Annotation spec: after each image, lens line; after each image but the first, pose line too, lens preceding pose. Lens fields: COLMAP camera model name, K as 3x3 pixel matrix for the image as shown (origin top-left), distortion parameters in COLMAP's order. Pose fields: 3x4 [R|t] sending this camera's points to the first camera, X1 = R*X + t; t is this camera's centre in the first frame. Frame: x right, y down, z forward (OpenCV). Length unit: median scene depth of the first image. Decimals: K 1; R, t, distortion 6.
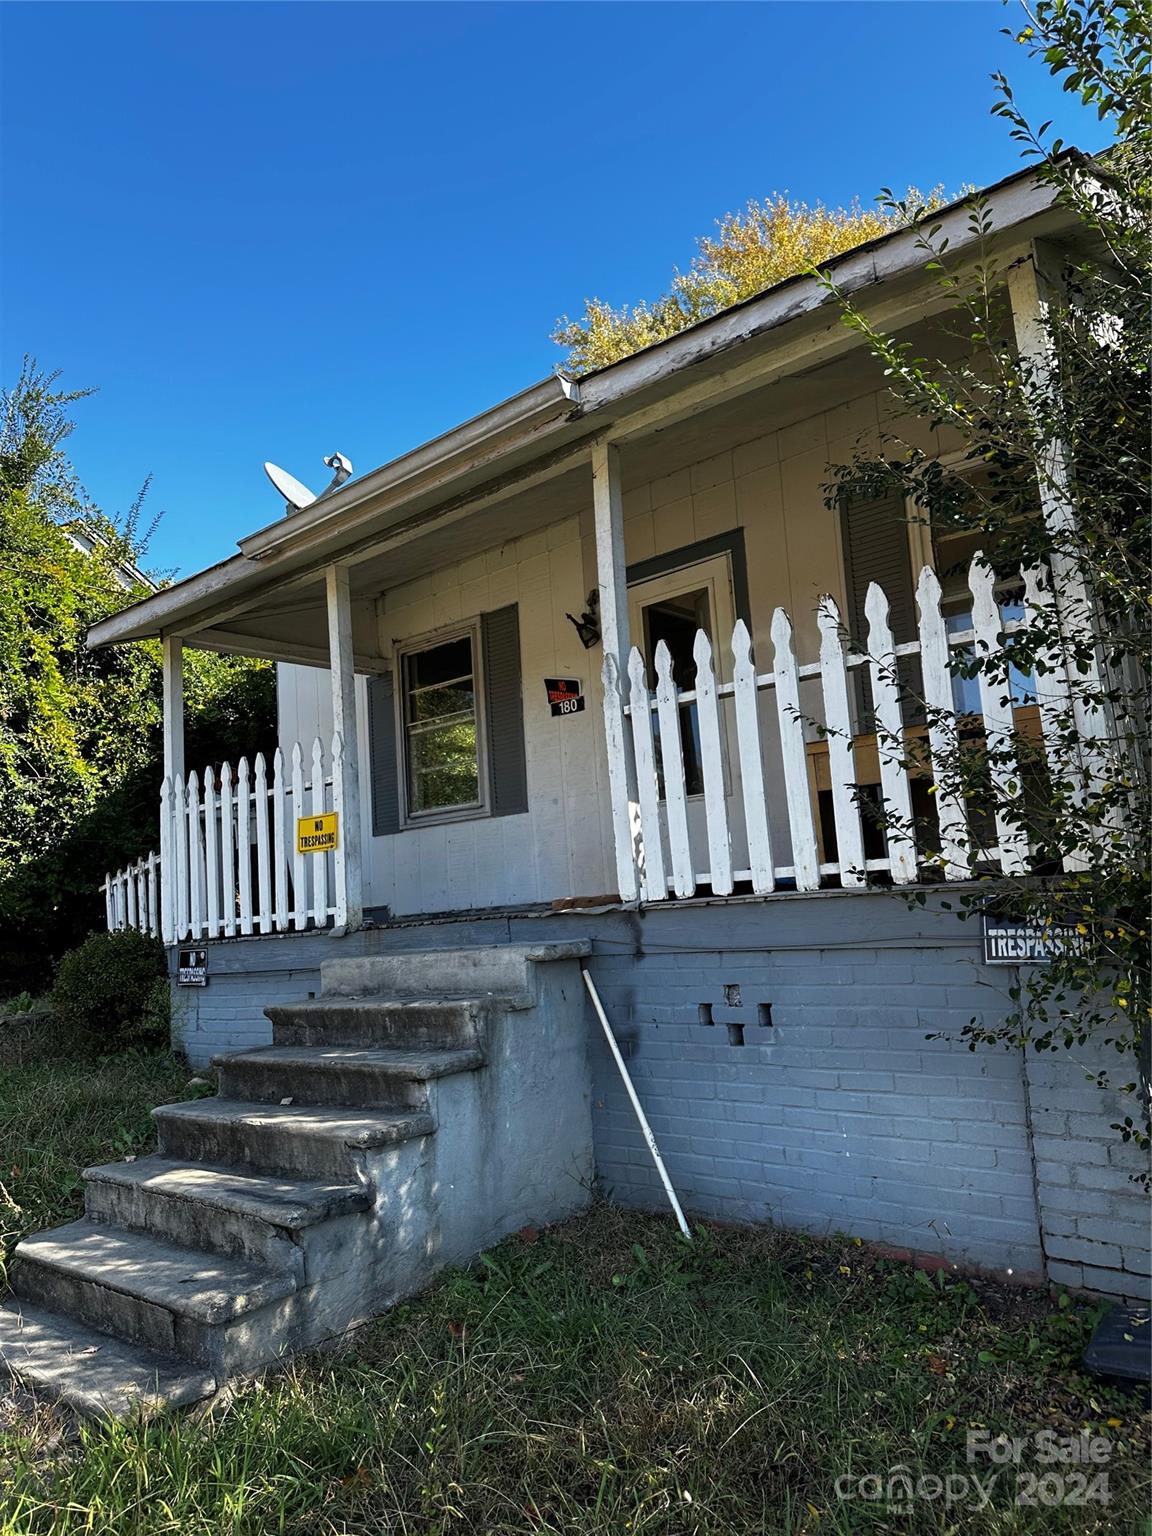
lens RADIAL K [[1081.0, 0, 589.8], [0, 1081.0, 774.2], [0, 0, 1]] dist [0.027463, -0.030749]
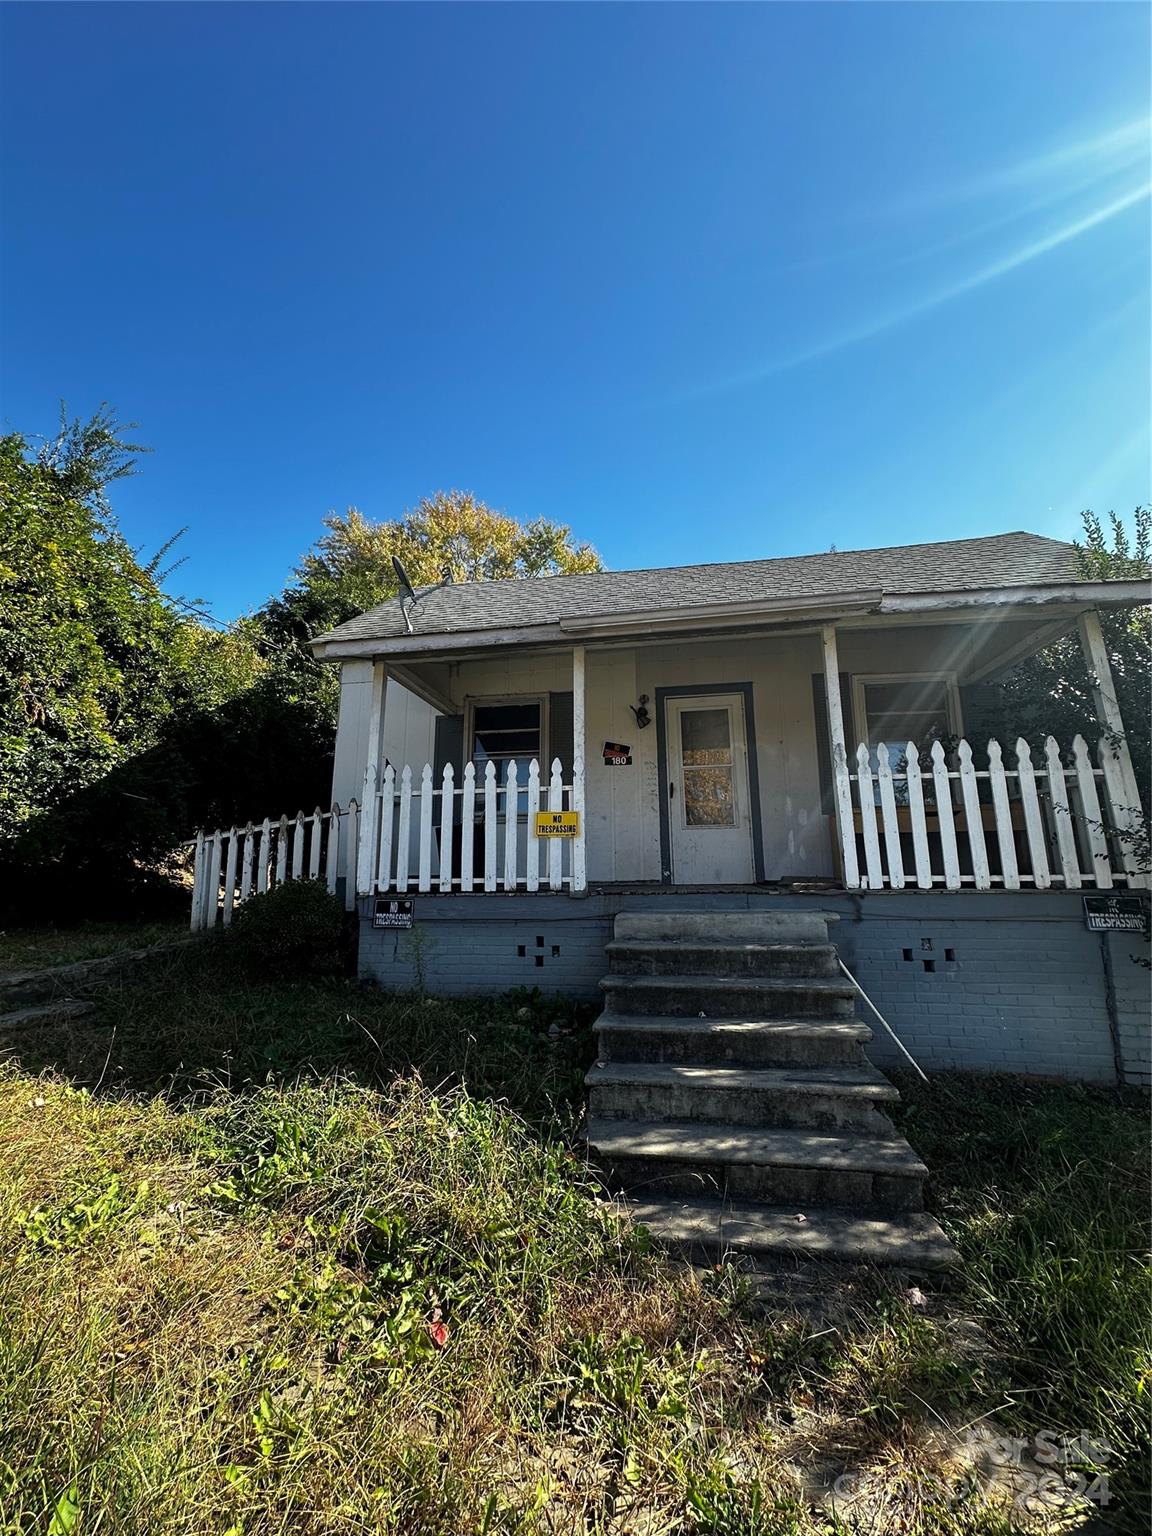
lens RADIAL K [[615.4, 0, 576.7], [0, 615.4, 766.7], [0, 0, 1]] dist [-0.013907, 0.002735]
pose [[0.855799, 0.155131, 0.493501, -0.749385], [-0.119384, 0.987452, -0.103374, 0.069800], [-0.503345, 0.029551, 0.863580, 0.320994]]
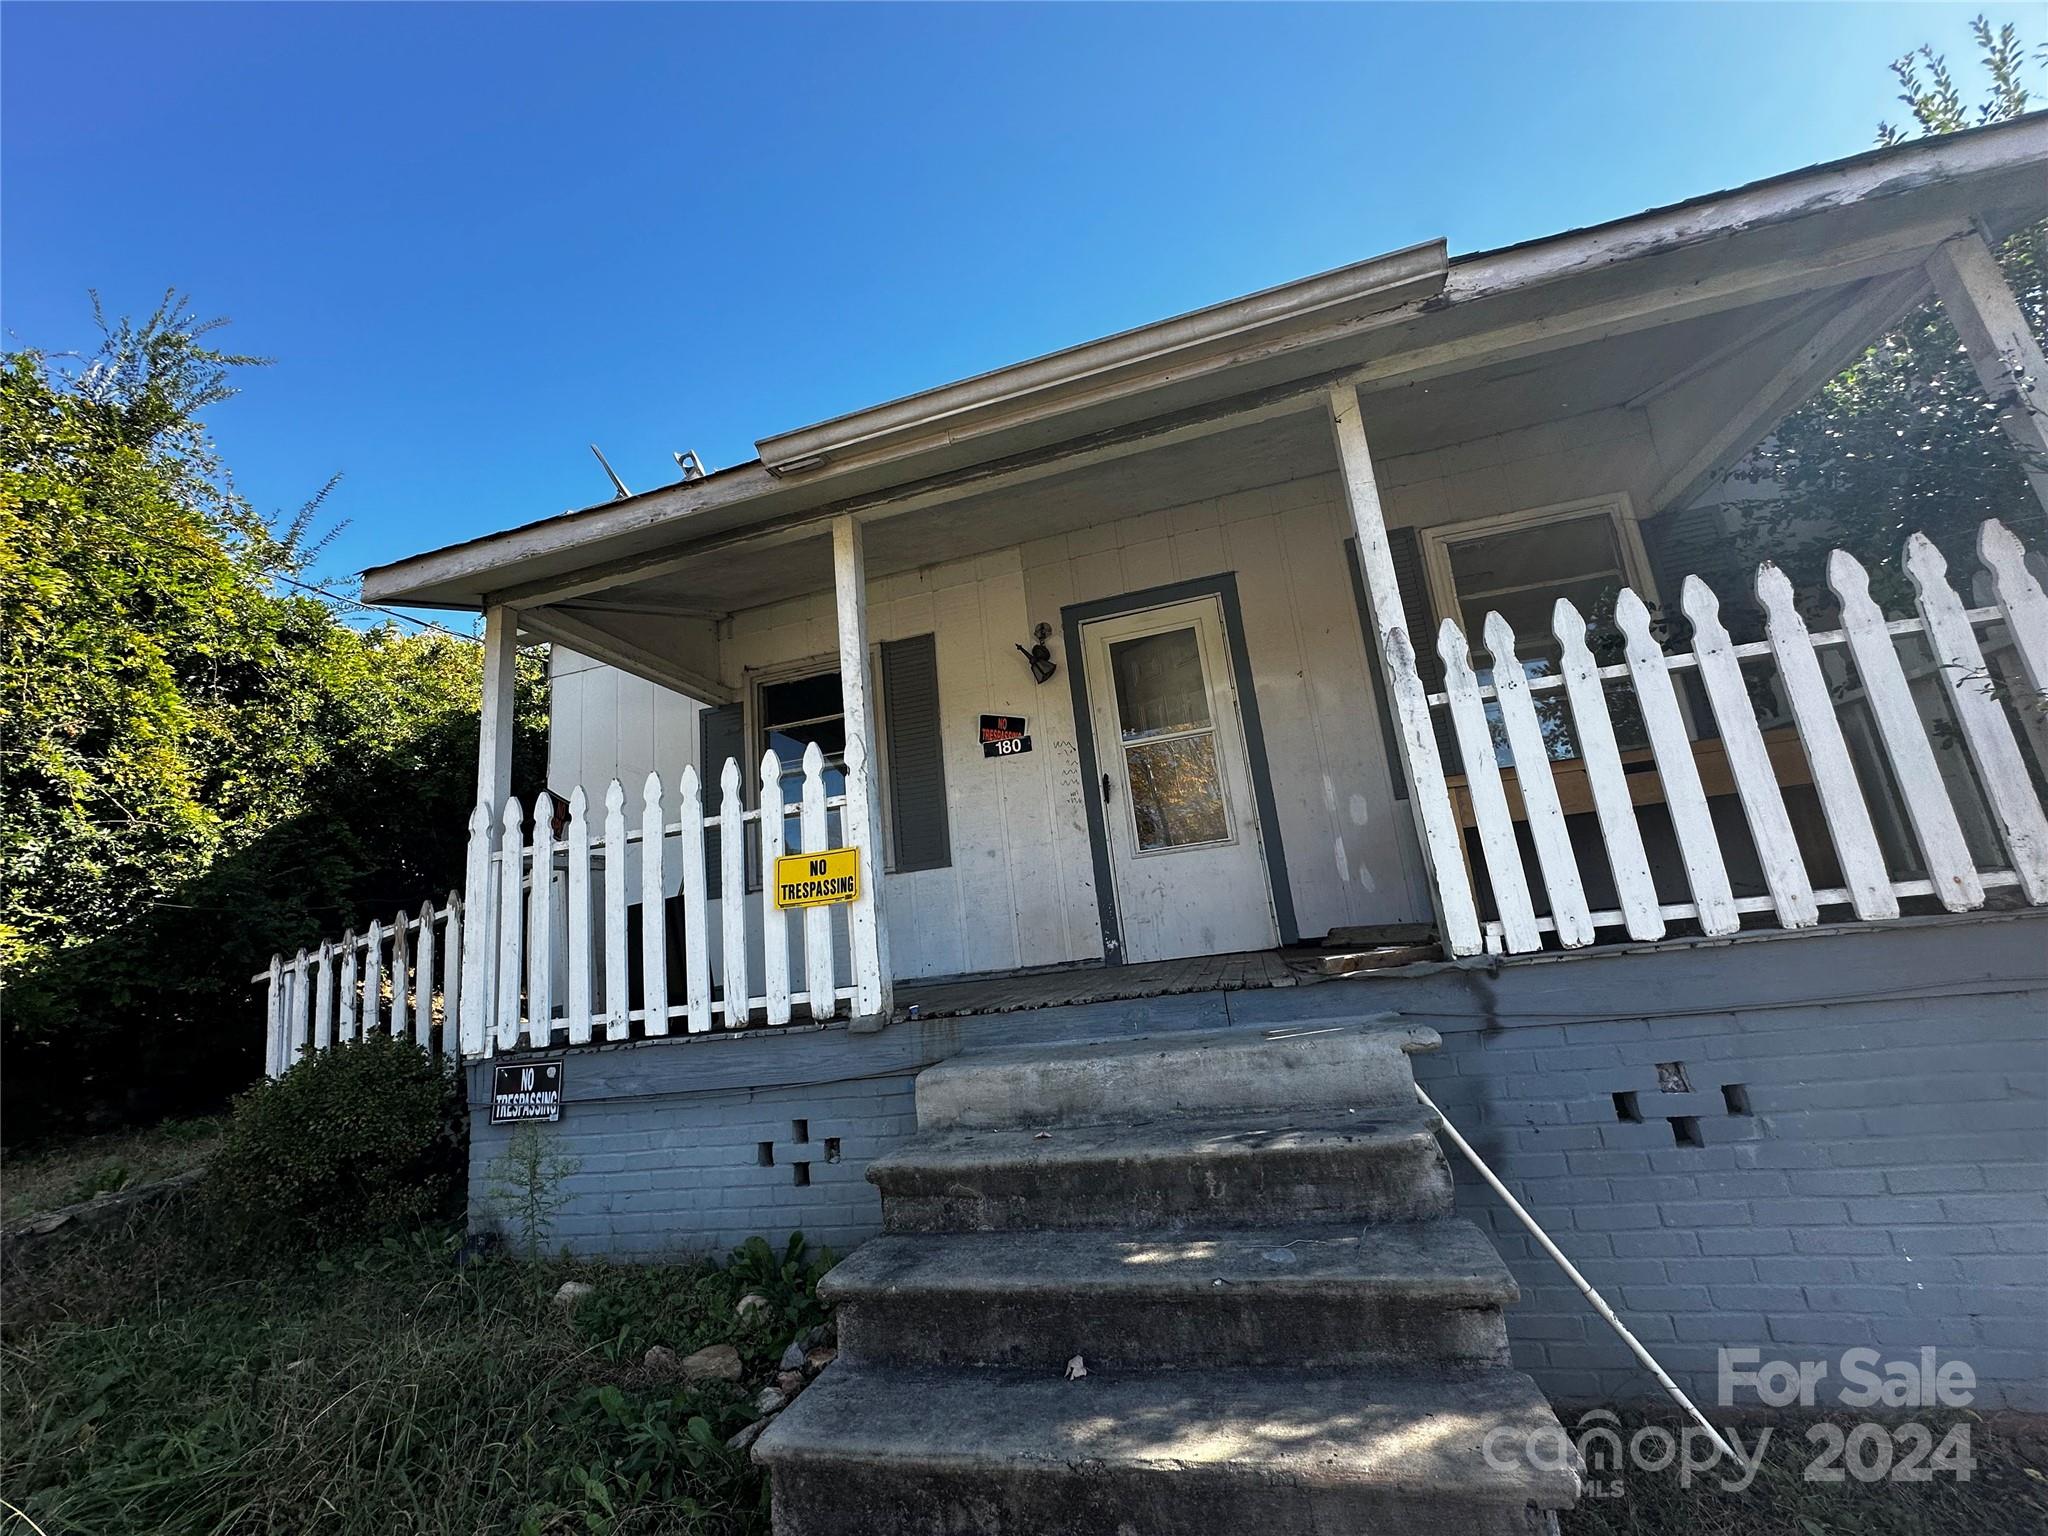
lens RADIAL K [[820.6, 0, 1027.1], [0, 820.6, 770.7], [0, 0, 1]] dist [-0.013907, 0.002735]
pose [[0.901272, 0.063091, 0.428635, -0.417332], [-0.011264, 0.992418, -0.122391, 0.056161], [-0.433107, 0.105480, 0.895149, 0.542311]]
